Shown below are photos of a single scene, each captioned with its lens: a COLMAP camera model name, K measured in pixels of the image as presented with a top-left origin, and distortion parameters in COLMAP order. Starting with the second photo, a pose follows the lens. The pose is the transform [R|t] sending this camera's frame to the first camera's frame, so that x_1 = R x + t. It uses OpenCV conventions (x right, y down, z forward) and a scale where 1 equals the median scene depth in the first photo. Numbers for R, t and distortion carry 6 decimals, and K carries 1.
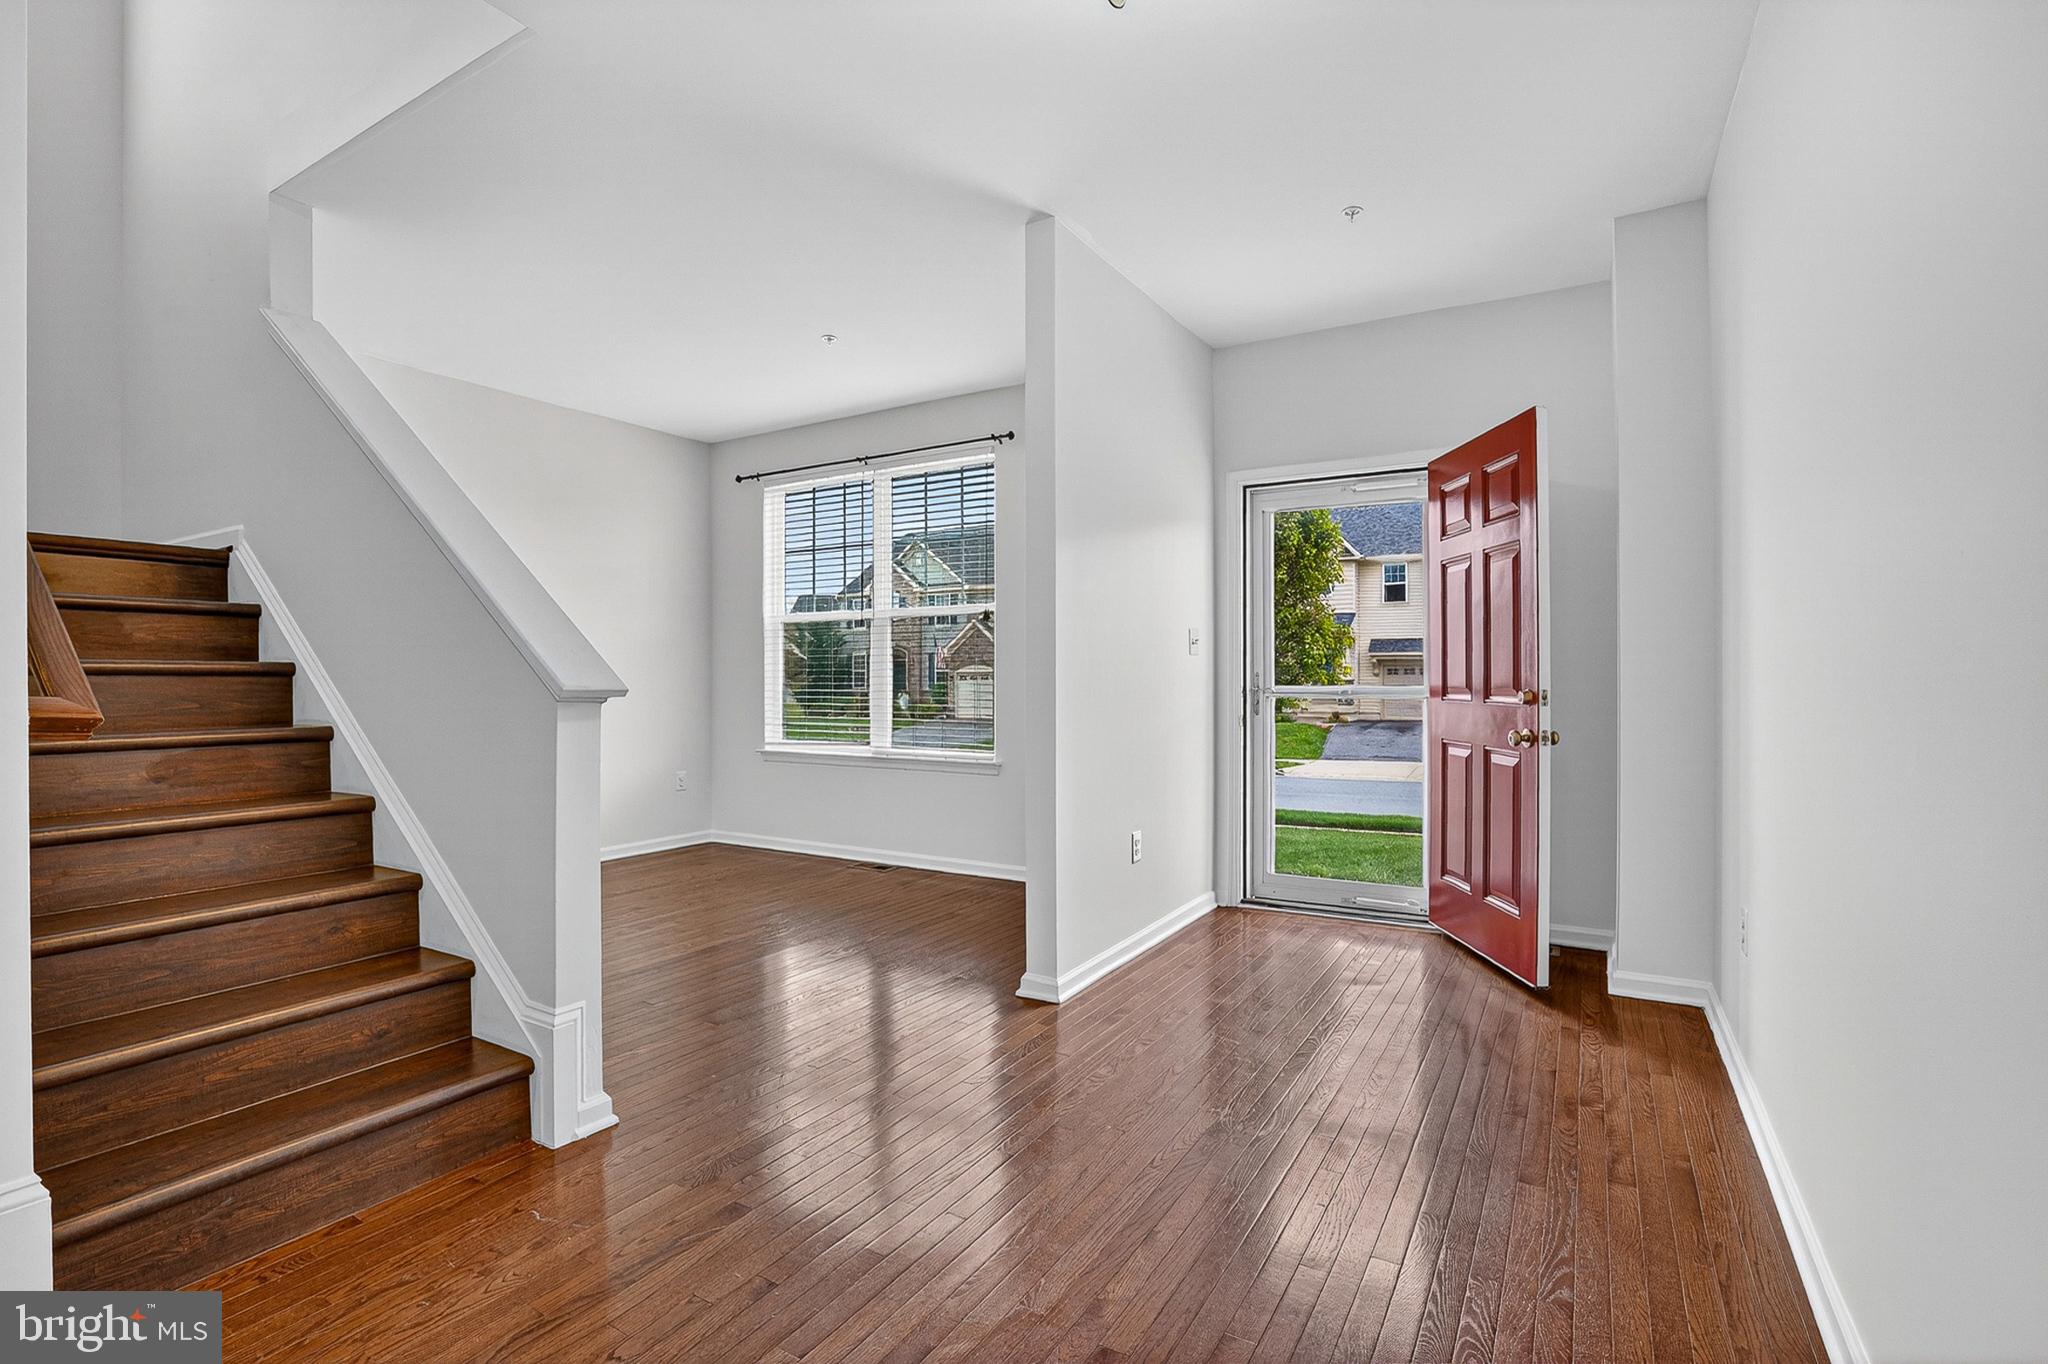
lens RADIAL K [[937.9, 0, 1023.7], [0, 937.9, 688.6], [0, 0, 1]] dist [-0.057754, 0.021496]
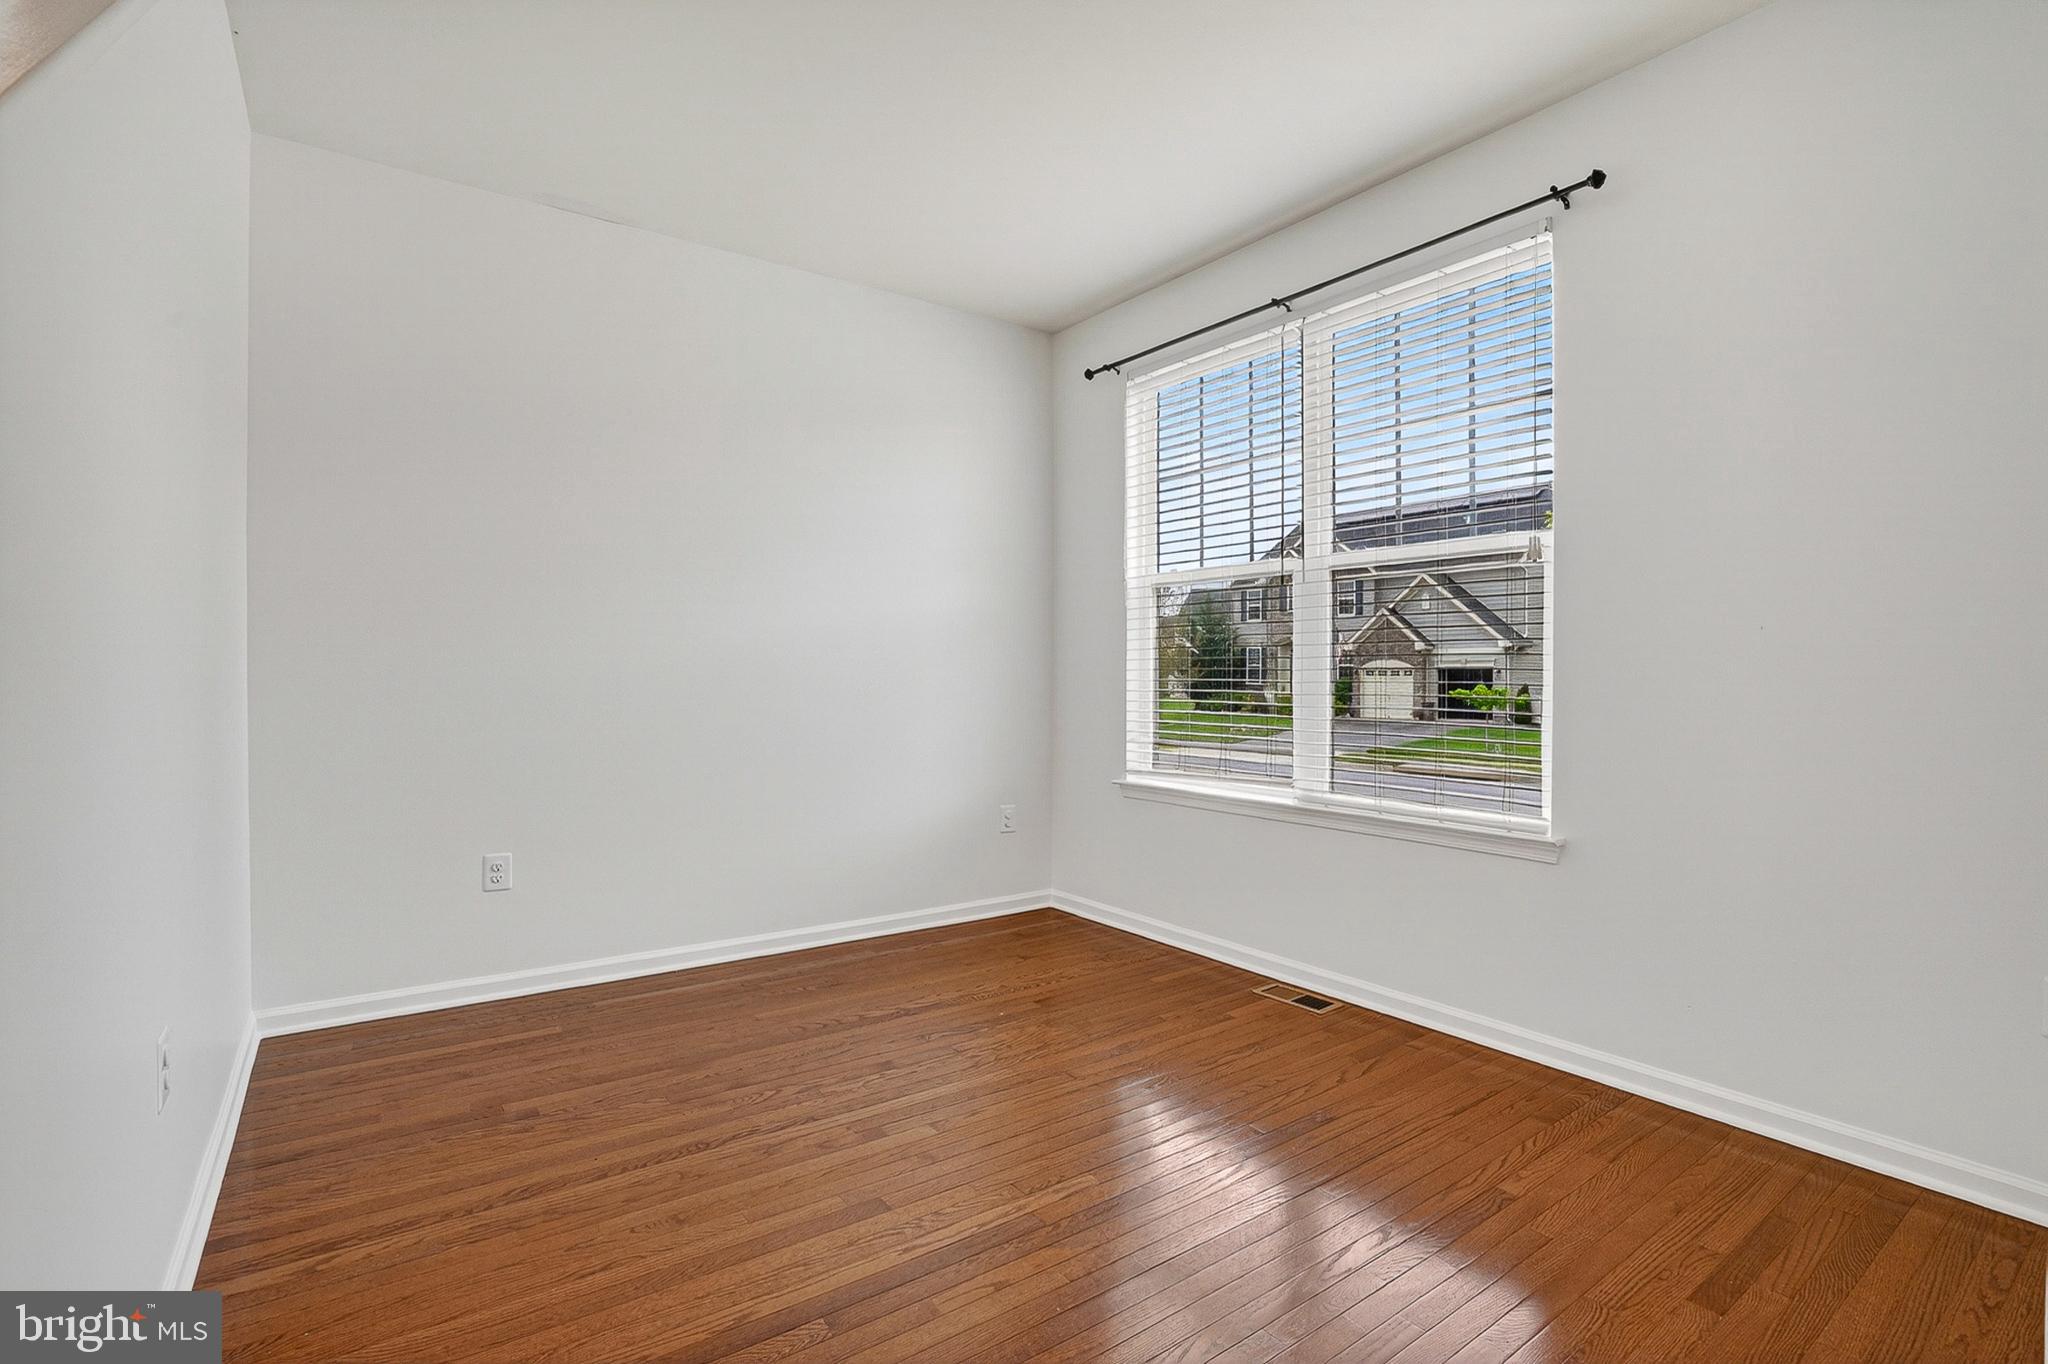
lens RADIAL K [[937.9, 0, 1023.7], [0, 937.9, 688.6], [0, 0, 1]] dist [-0.057754, 0.021496]
pose [[0.915818, 0.010234, -0.401463, -0.080012], [-0.008026, 0.999942, 0.007183, -0.003538], [0.401513, -0.003357, 0.915847, 0.370436]]
